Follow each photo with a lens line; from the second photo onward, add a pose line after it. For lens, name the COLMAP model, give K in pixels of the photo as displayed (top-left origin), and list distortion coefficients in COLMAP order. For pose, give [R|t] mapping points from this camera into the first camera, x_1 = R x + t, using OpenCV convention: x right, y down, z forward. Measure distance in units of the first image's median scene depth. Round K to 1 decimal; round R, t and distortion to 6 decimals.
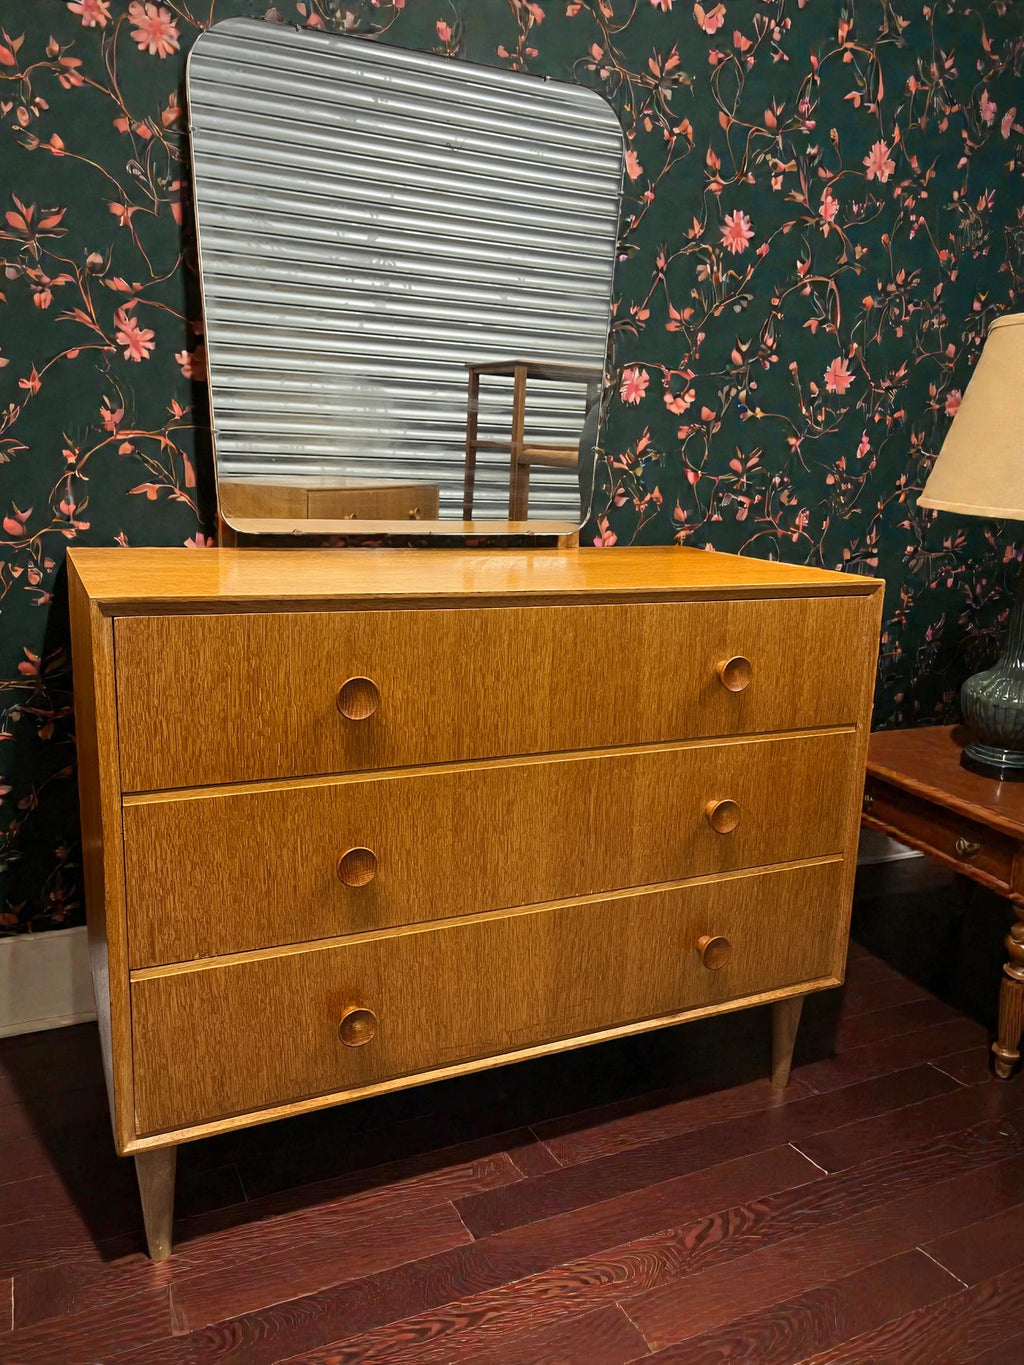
lens RADIAL K [[1037.1, 0, 519.1], [0, 1037.1, 681.6], [0, 0, 1]] dist [0.078707, -0.109079]
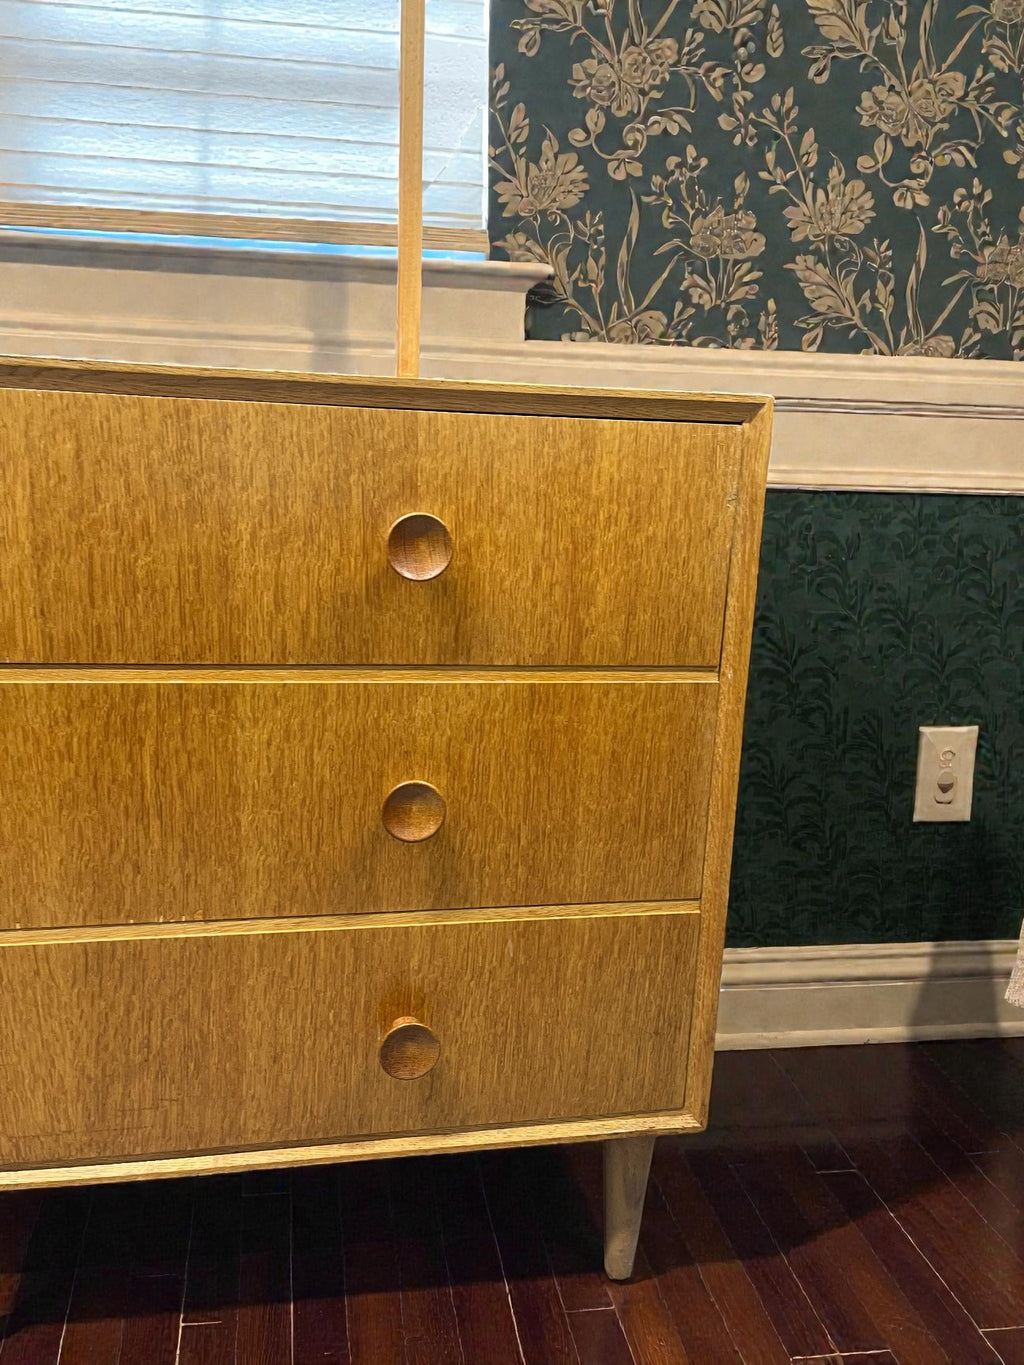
lens RADIAL K [[1039.2, 0, 519.9], [0, 1039.2, 675.7], [0, 0, 1]] dist [0.058150, -0.070468]
pose [[0.966674, 0.065966, -0.247367, 0.409661], [-0.064186, 0.997821, 0.015263, 0.048904], [0.247835, 0.001123, 0.968802, 0.511256]]
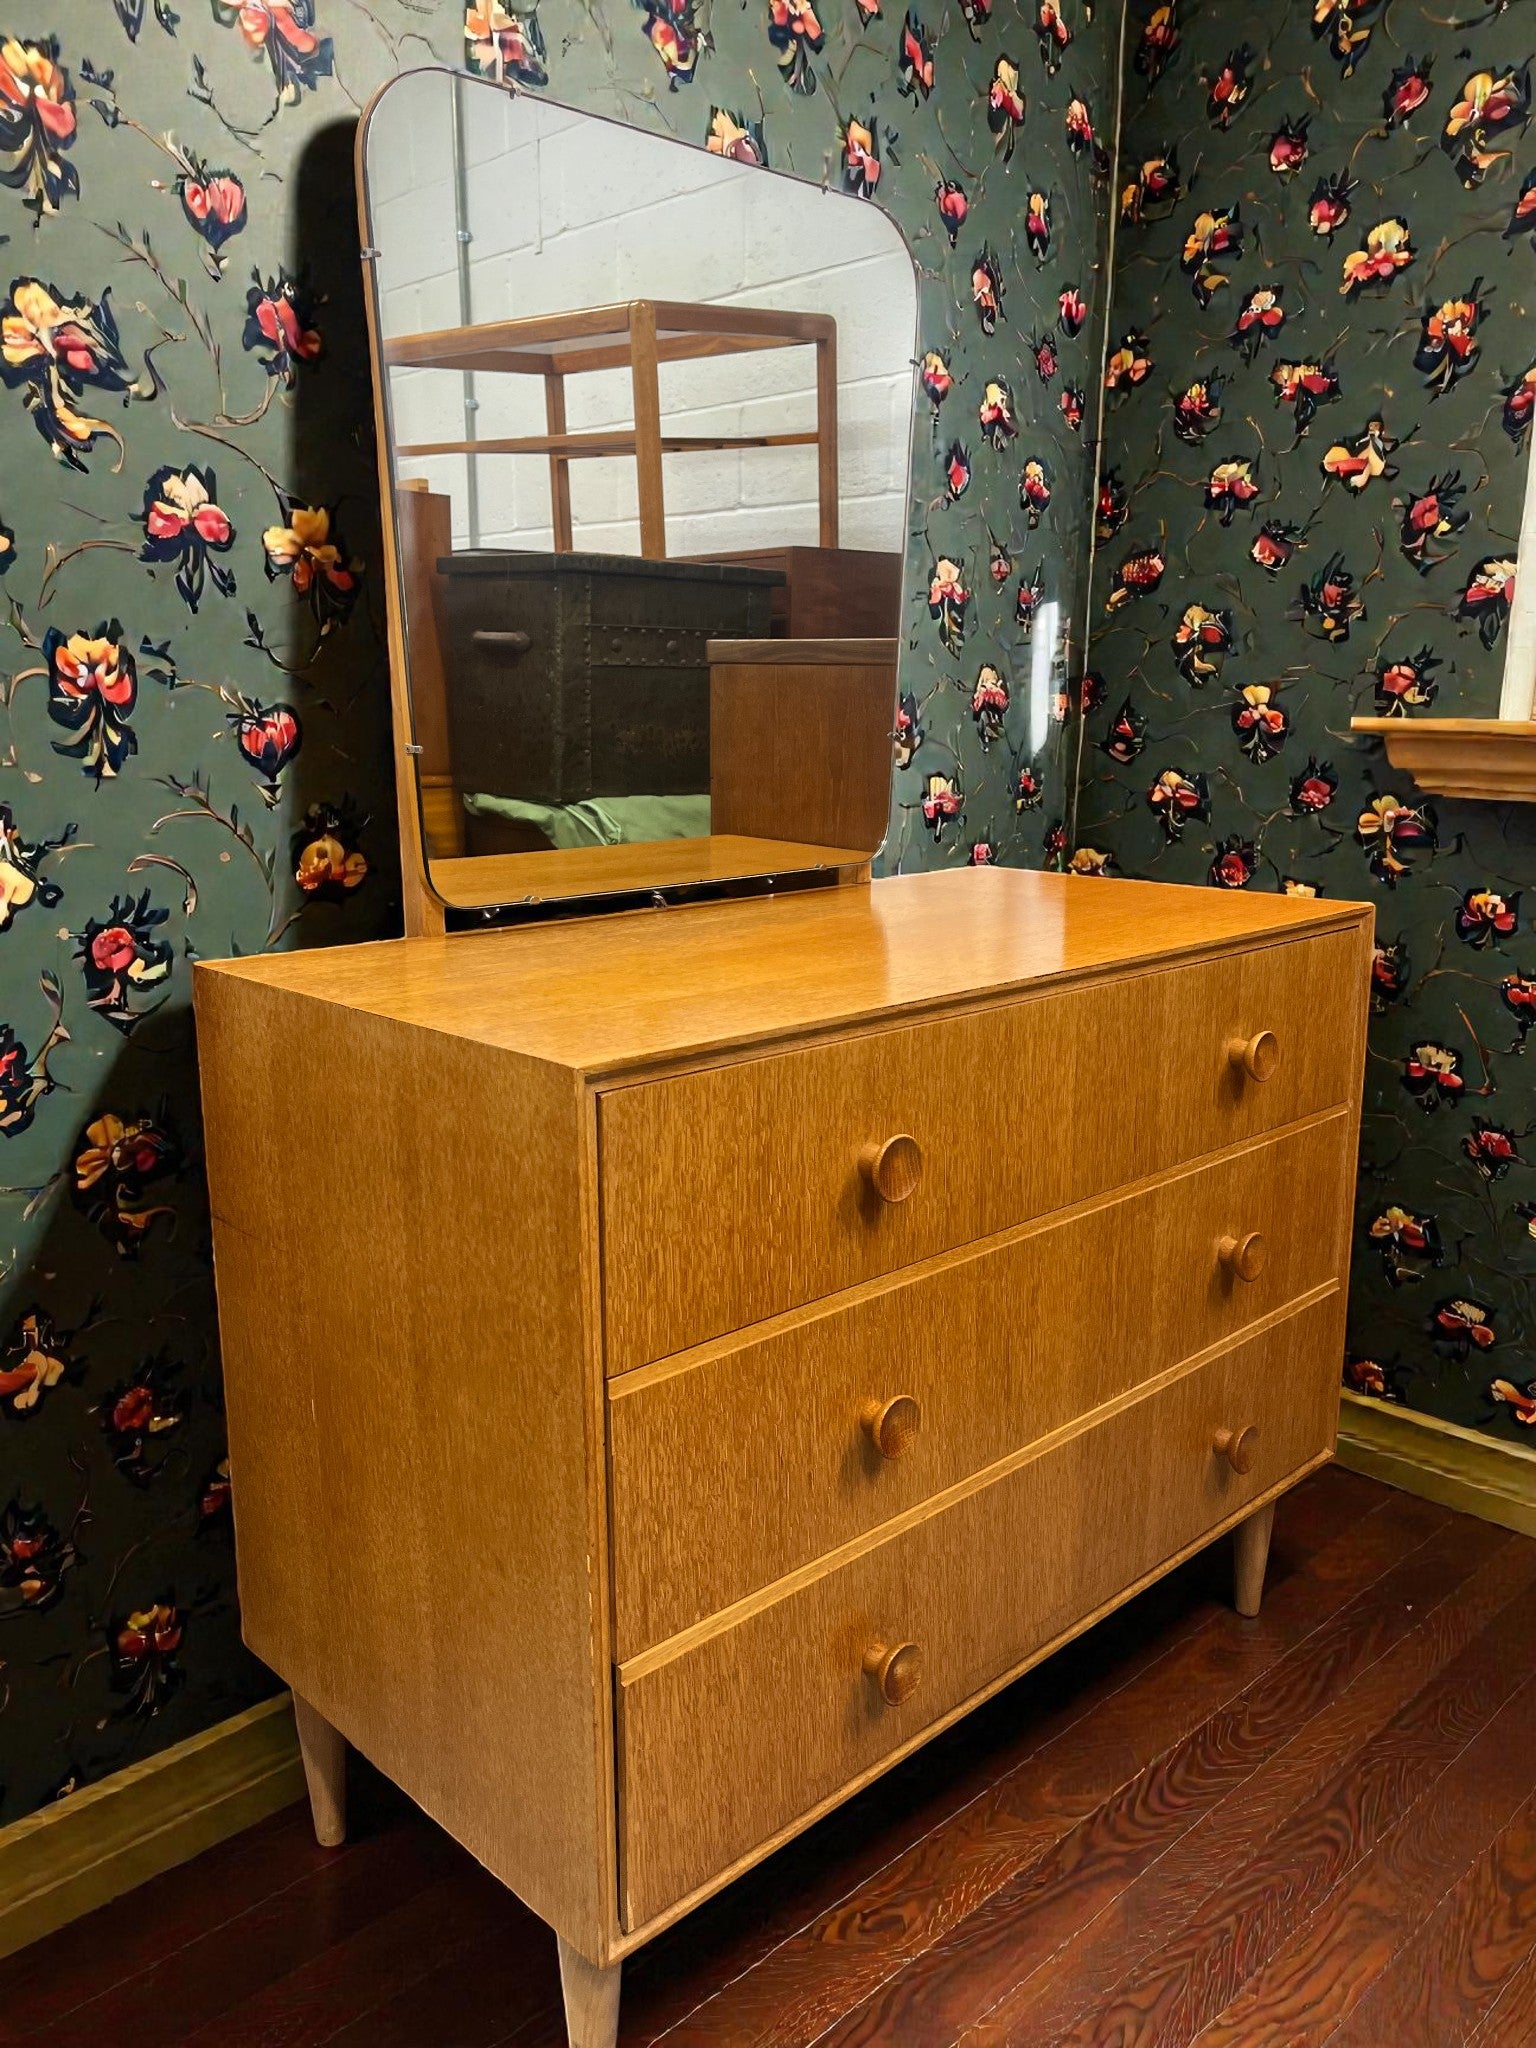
lens RADIAL K [[1559.2, 0, 779.8], [0, 1559.2, 1013.7], [0, 0, 1]] dist [0.058150, -0.070468]
pose [[0.944505, -0.106028, 0.310916, -0.450357], [0.110419, 0.993879, 0.003499, -0.079478], [-0.309384, 0.031026, 0.950431, 0.082819]]
